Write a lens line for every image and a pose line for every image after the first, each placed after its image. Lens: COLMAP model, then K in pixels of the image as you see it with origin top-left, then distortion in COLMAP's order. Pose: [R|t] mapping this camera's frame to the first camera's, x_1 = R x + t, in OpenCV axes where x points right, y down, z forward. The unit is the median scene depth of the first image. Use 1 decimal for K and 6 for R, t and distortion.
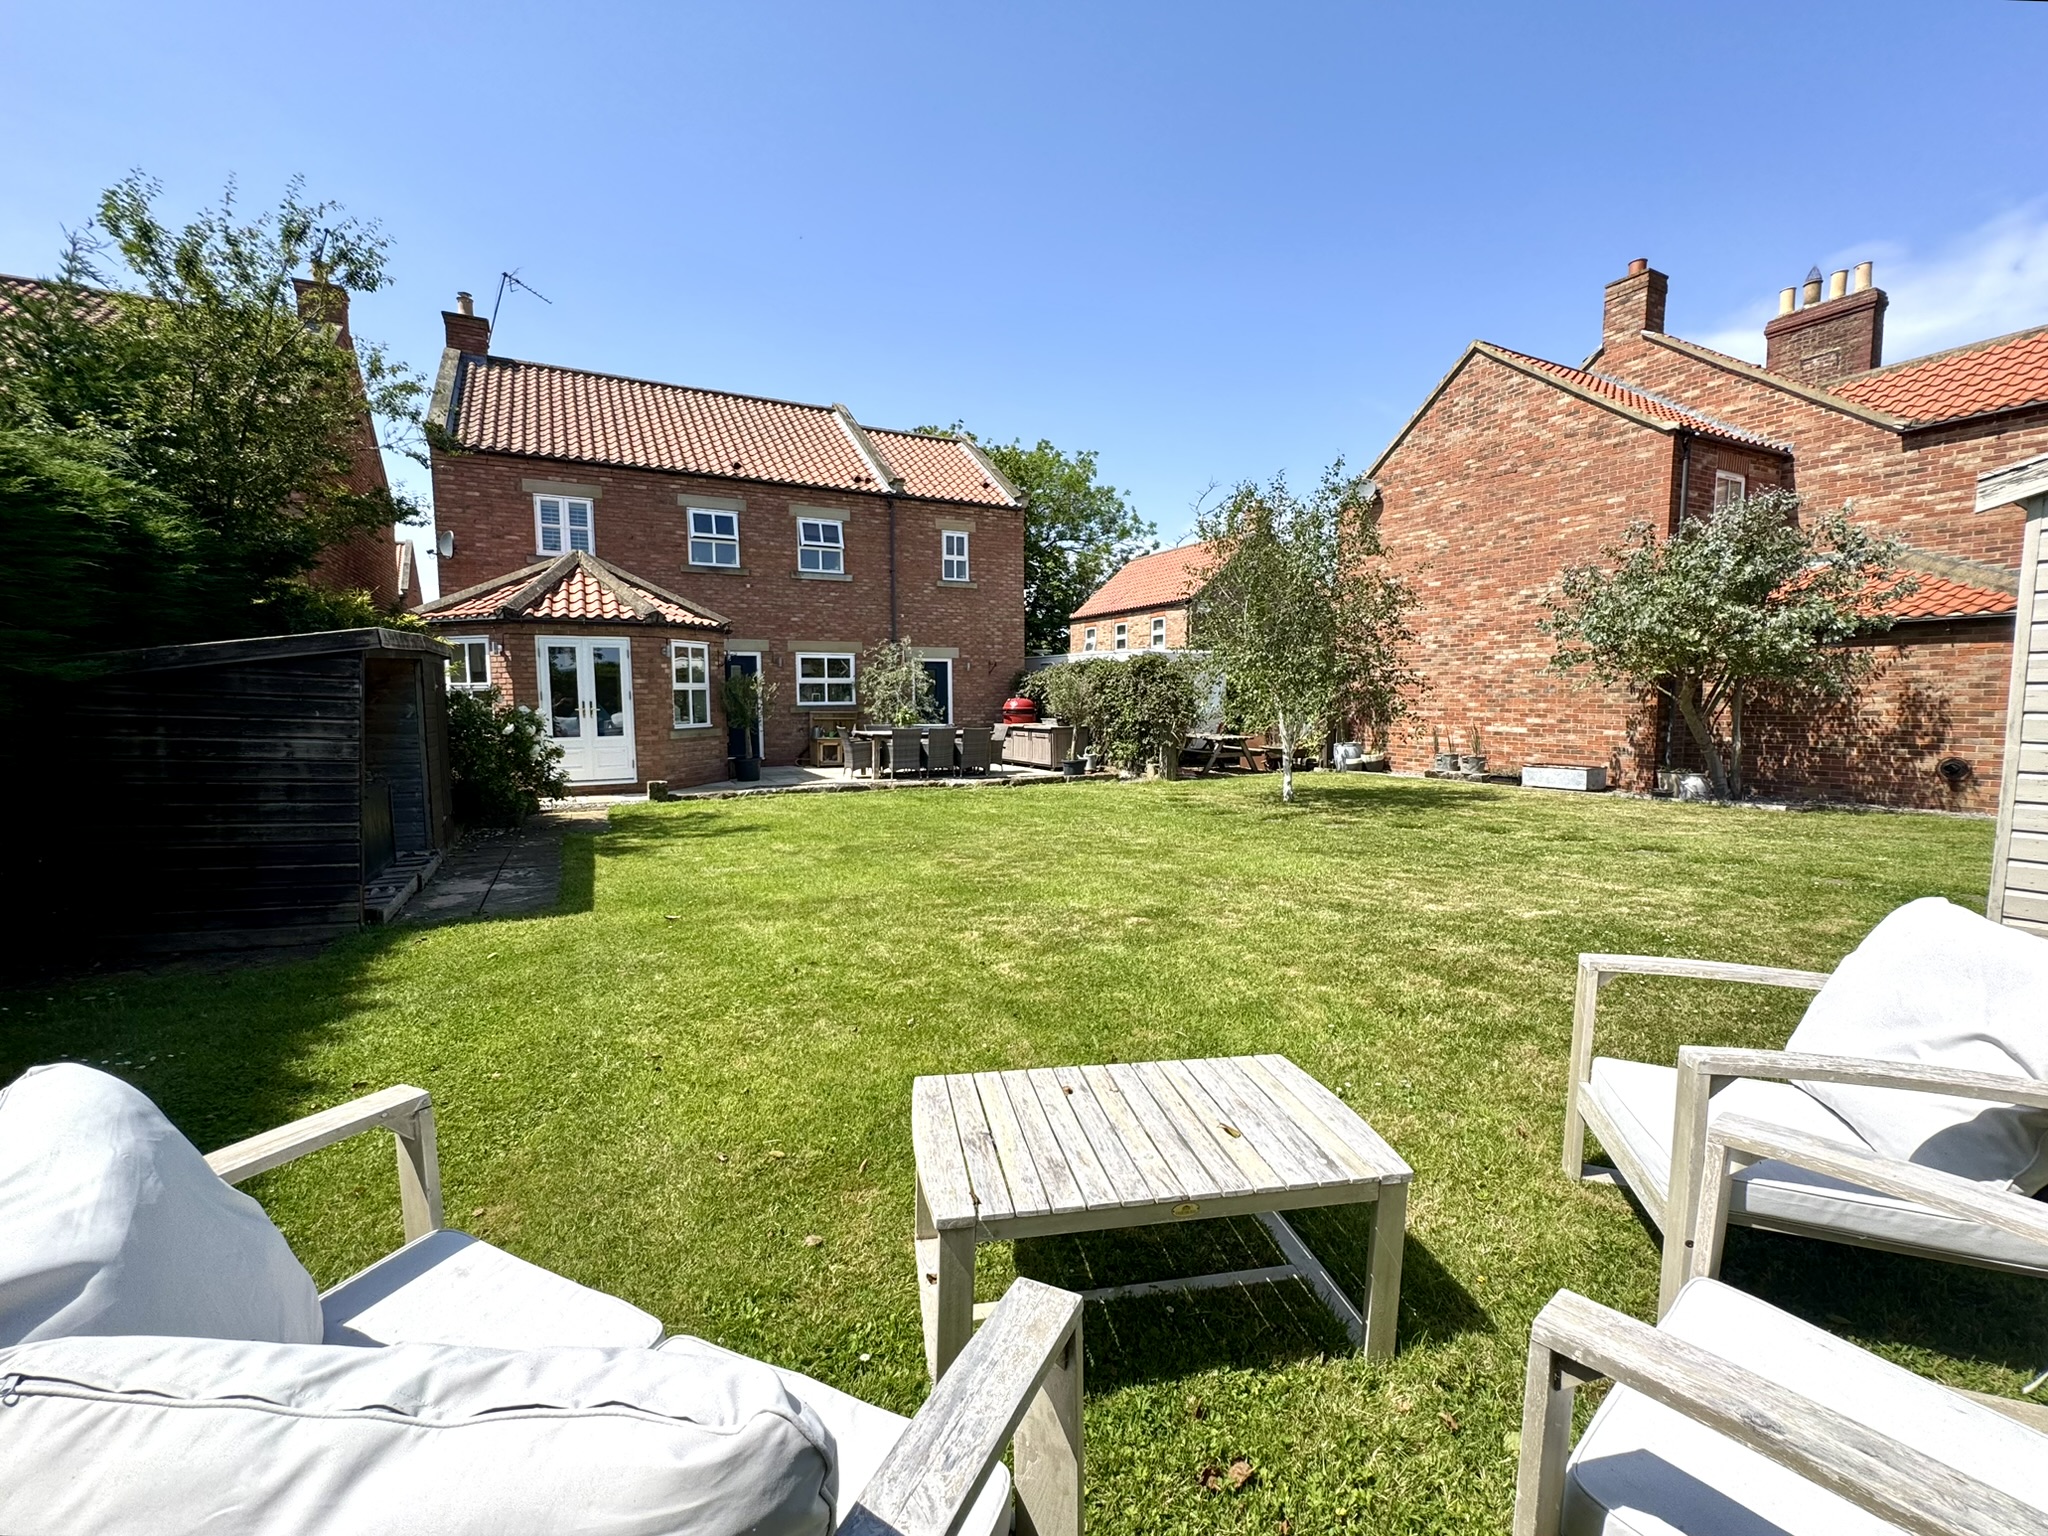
lens RADIAL K [[868.3, 0, 1036.3], [0, 868.3, 770.5], [0, 0, 1]] dist [-0.001355, 0.000161]
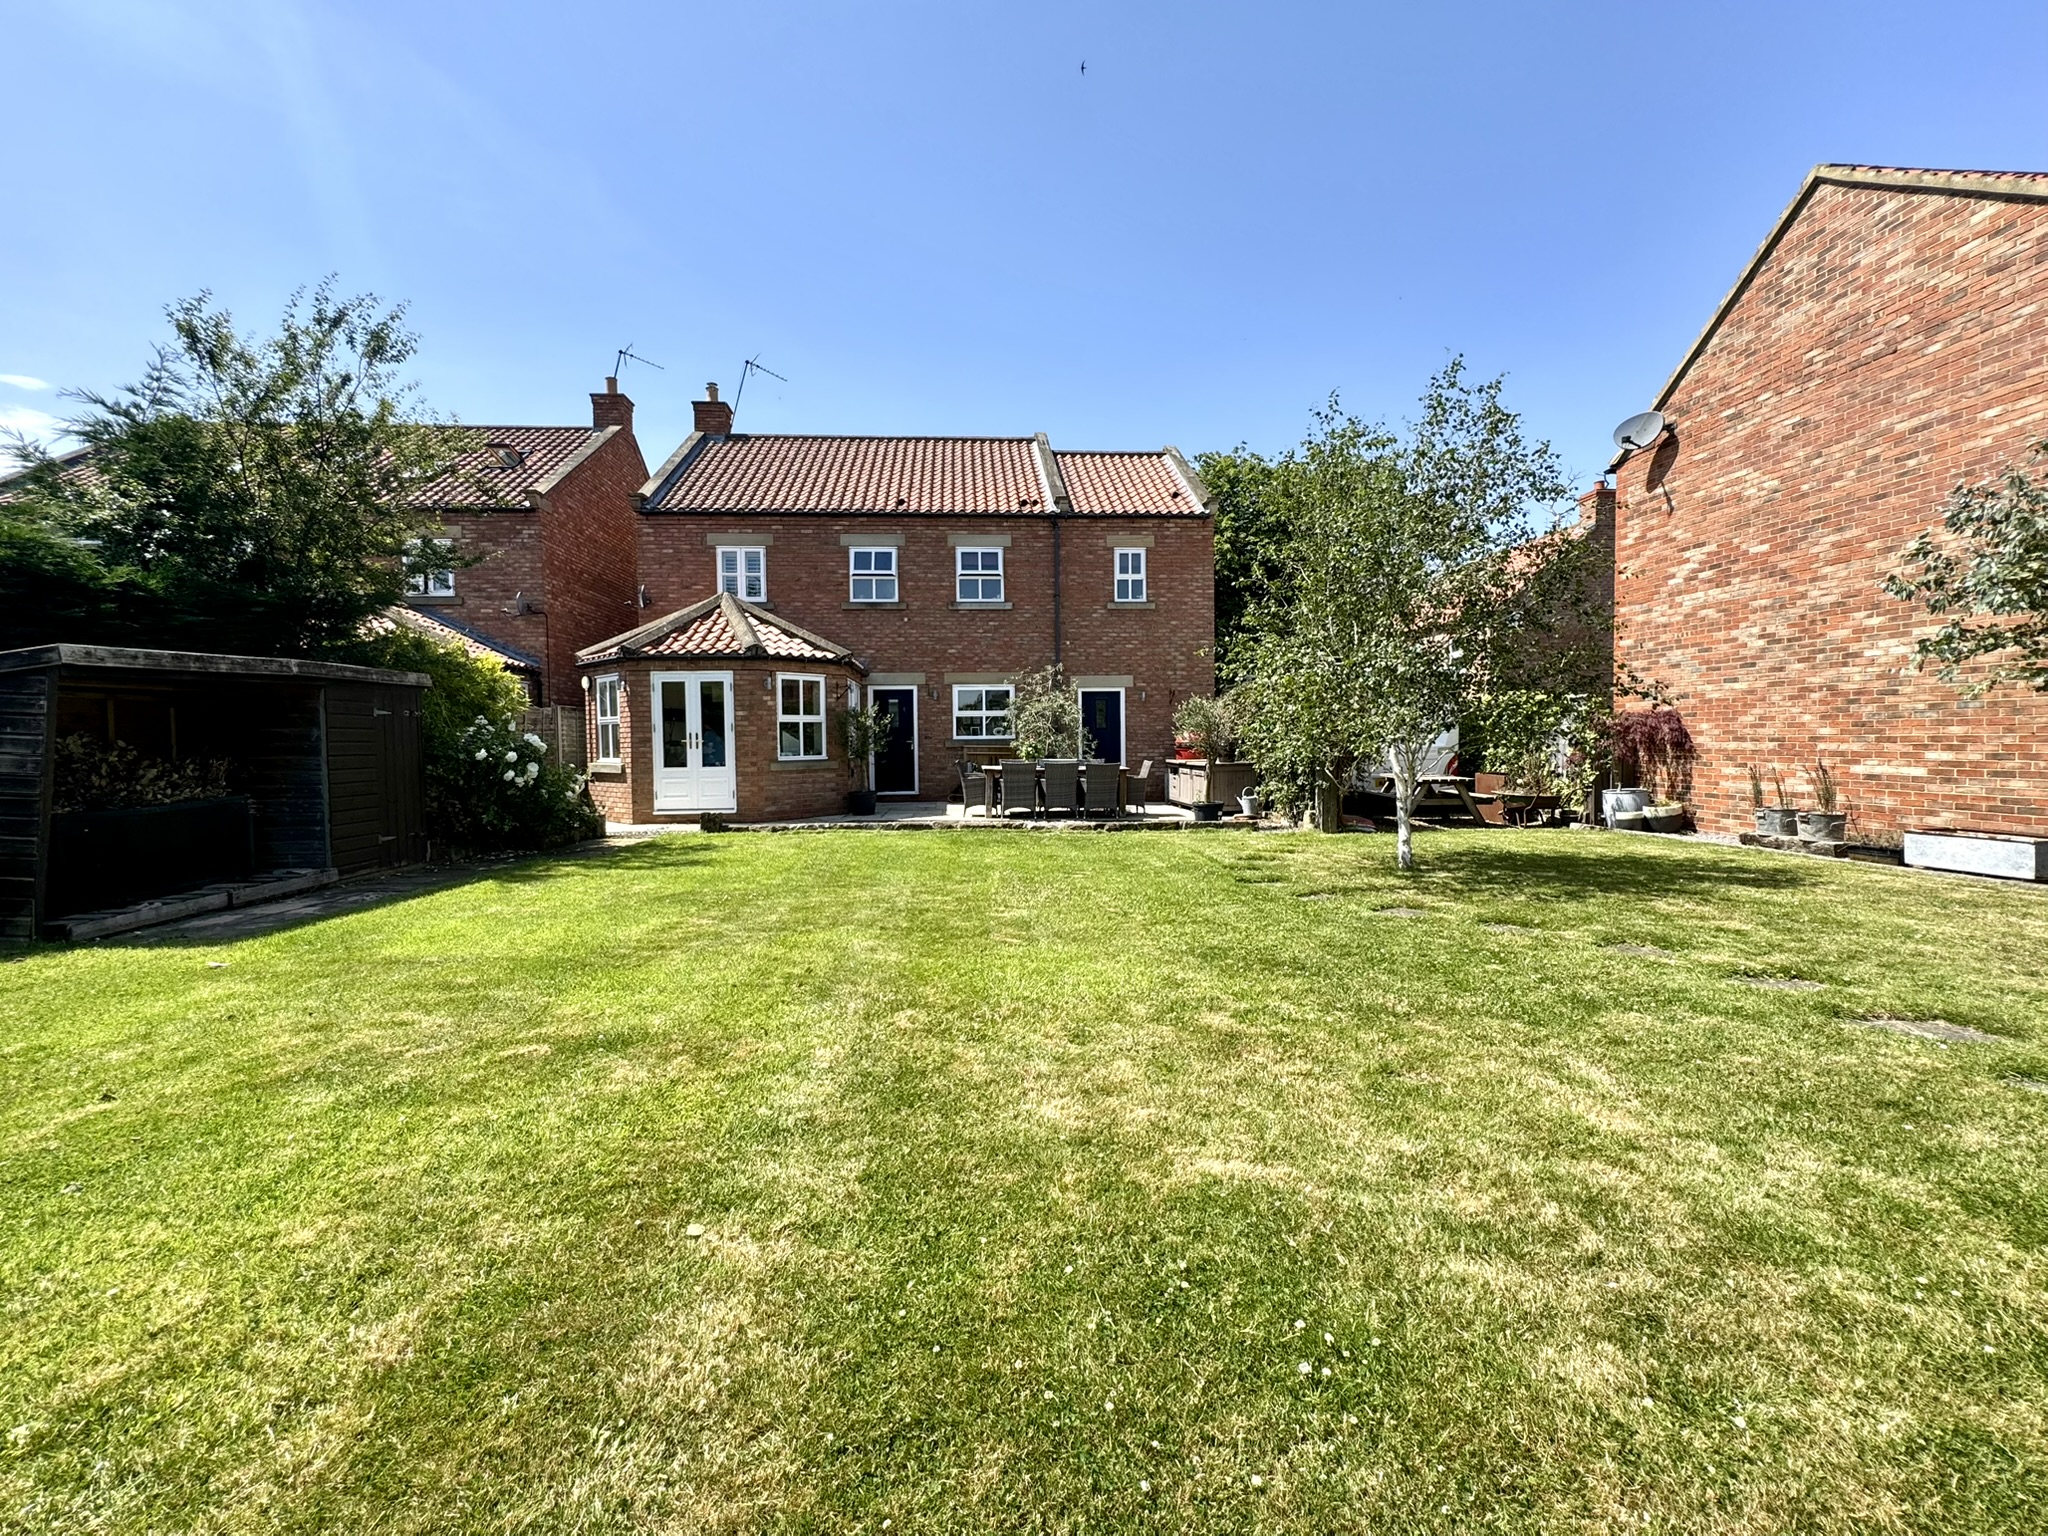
lens RADIAL K [[856.0, 0, 1032.8], [0, 856.0, 767.3], [0, 0, 1]] dist [-0.002587, 0.000497]
pose [[0.909567, 0.009157, -0.415457, 0.230601], [-0.030619, 0.998516, -0.045026, -0.004042], [0.414429, 0.053675, 0.908498, 0.196002]]
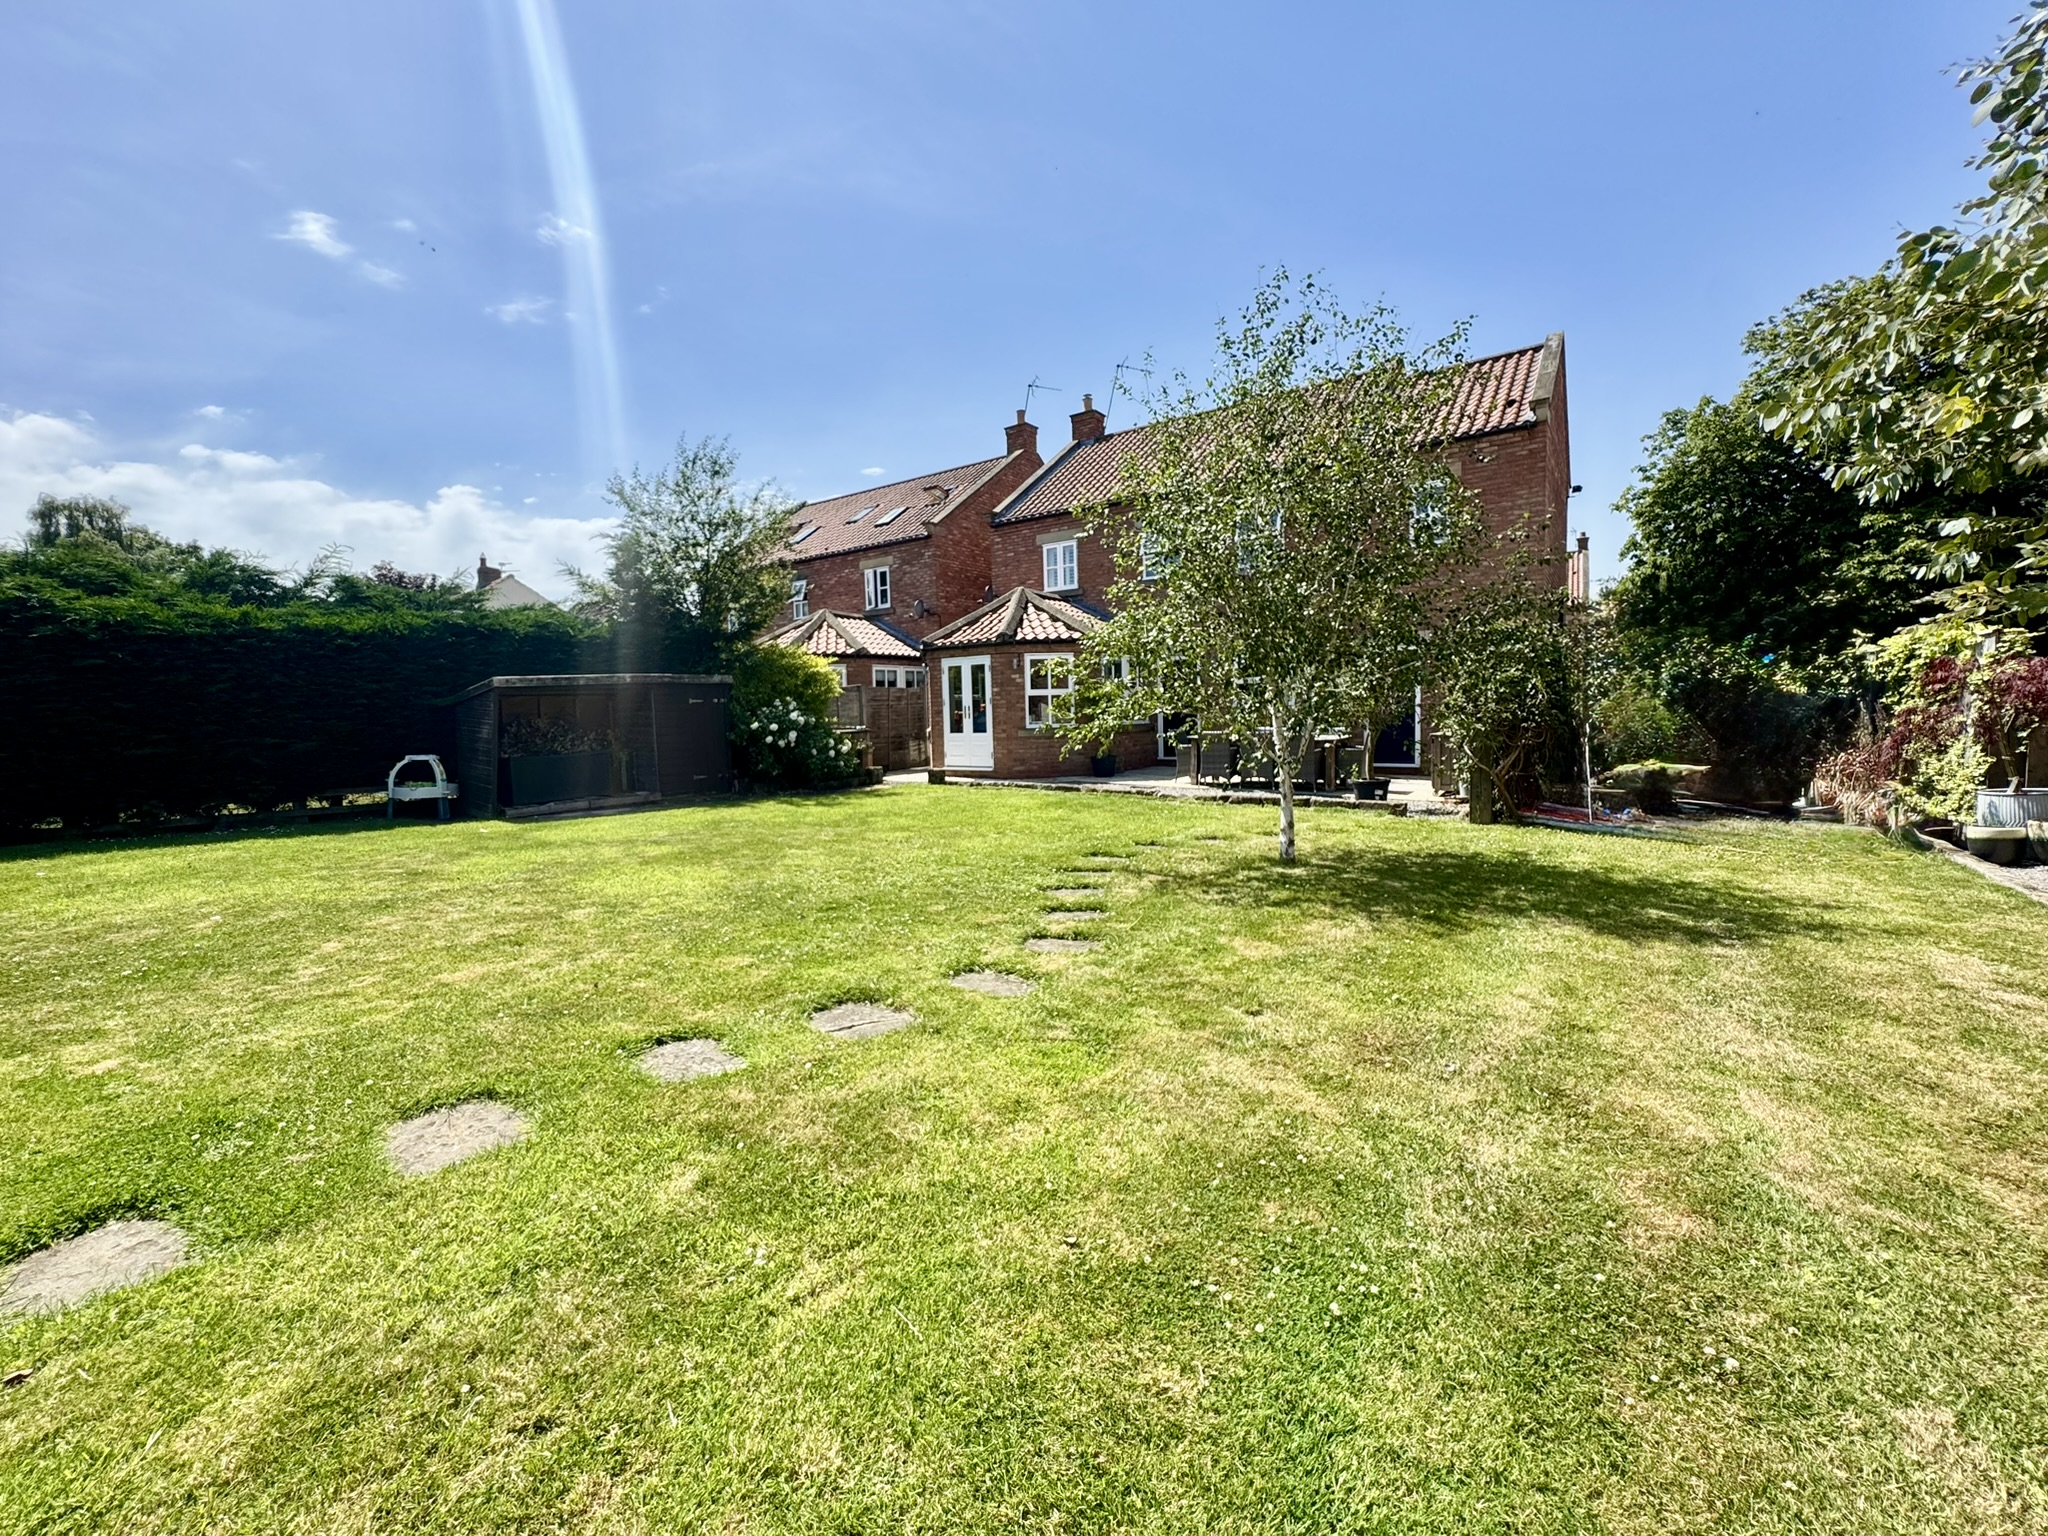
lens RADIAL K [[856.0, 0, 1032.8], [0, 856.0, 767.3], [0, 0, 1]] dist [-0.002587, 0.000497]
pose [[0.423088, 0.059206, -0.904152, 0.580240], [-0.059682, 0.997517, 0.037393, -0.034254], [0.904121, 0.038141, 0.425571, 0.446285]]
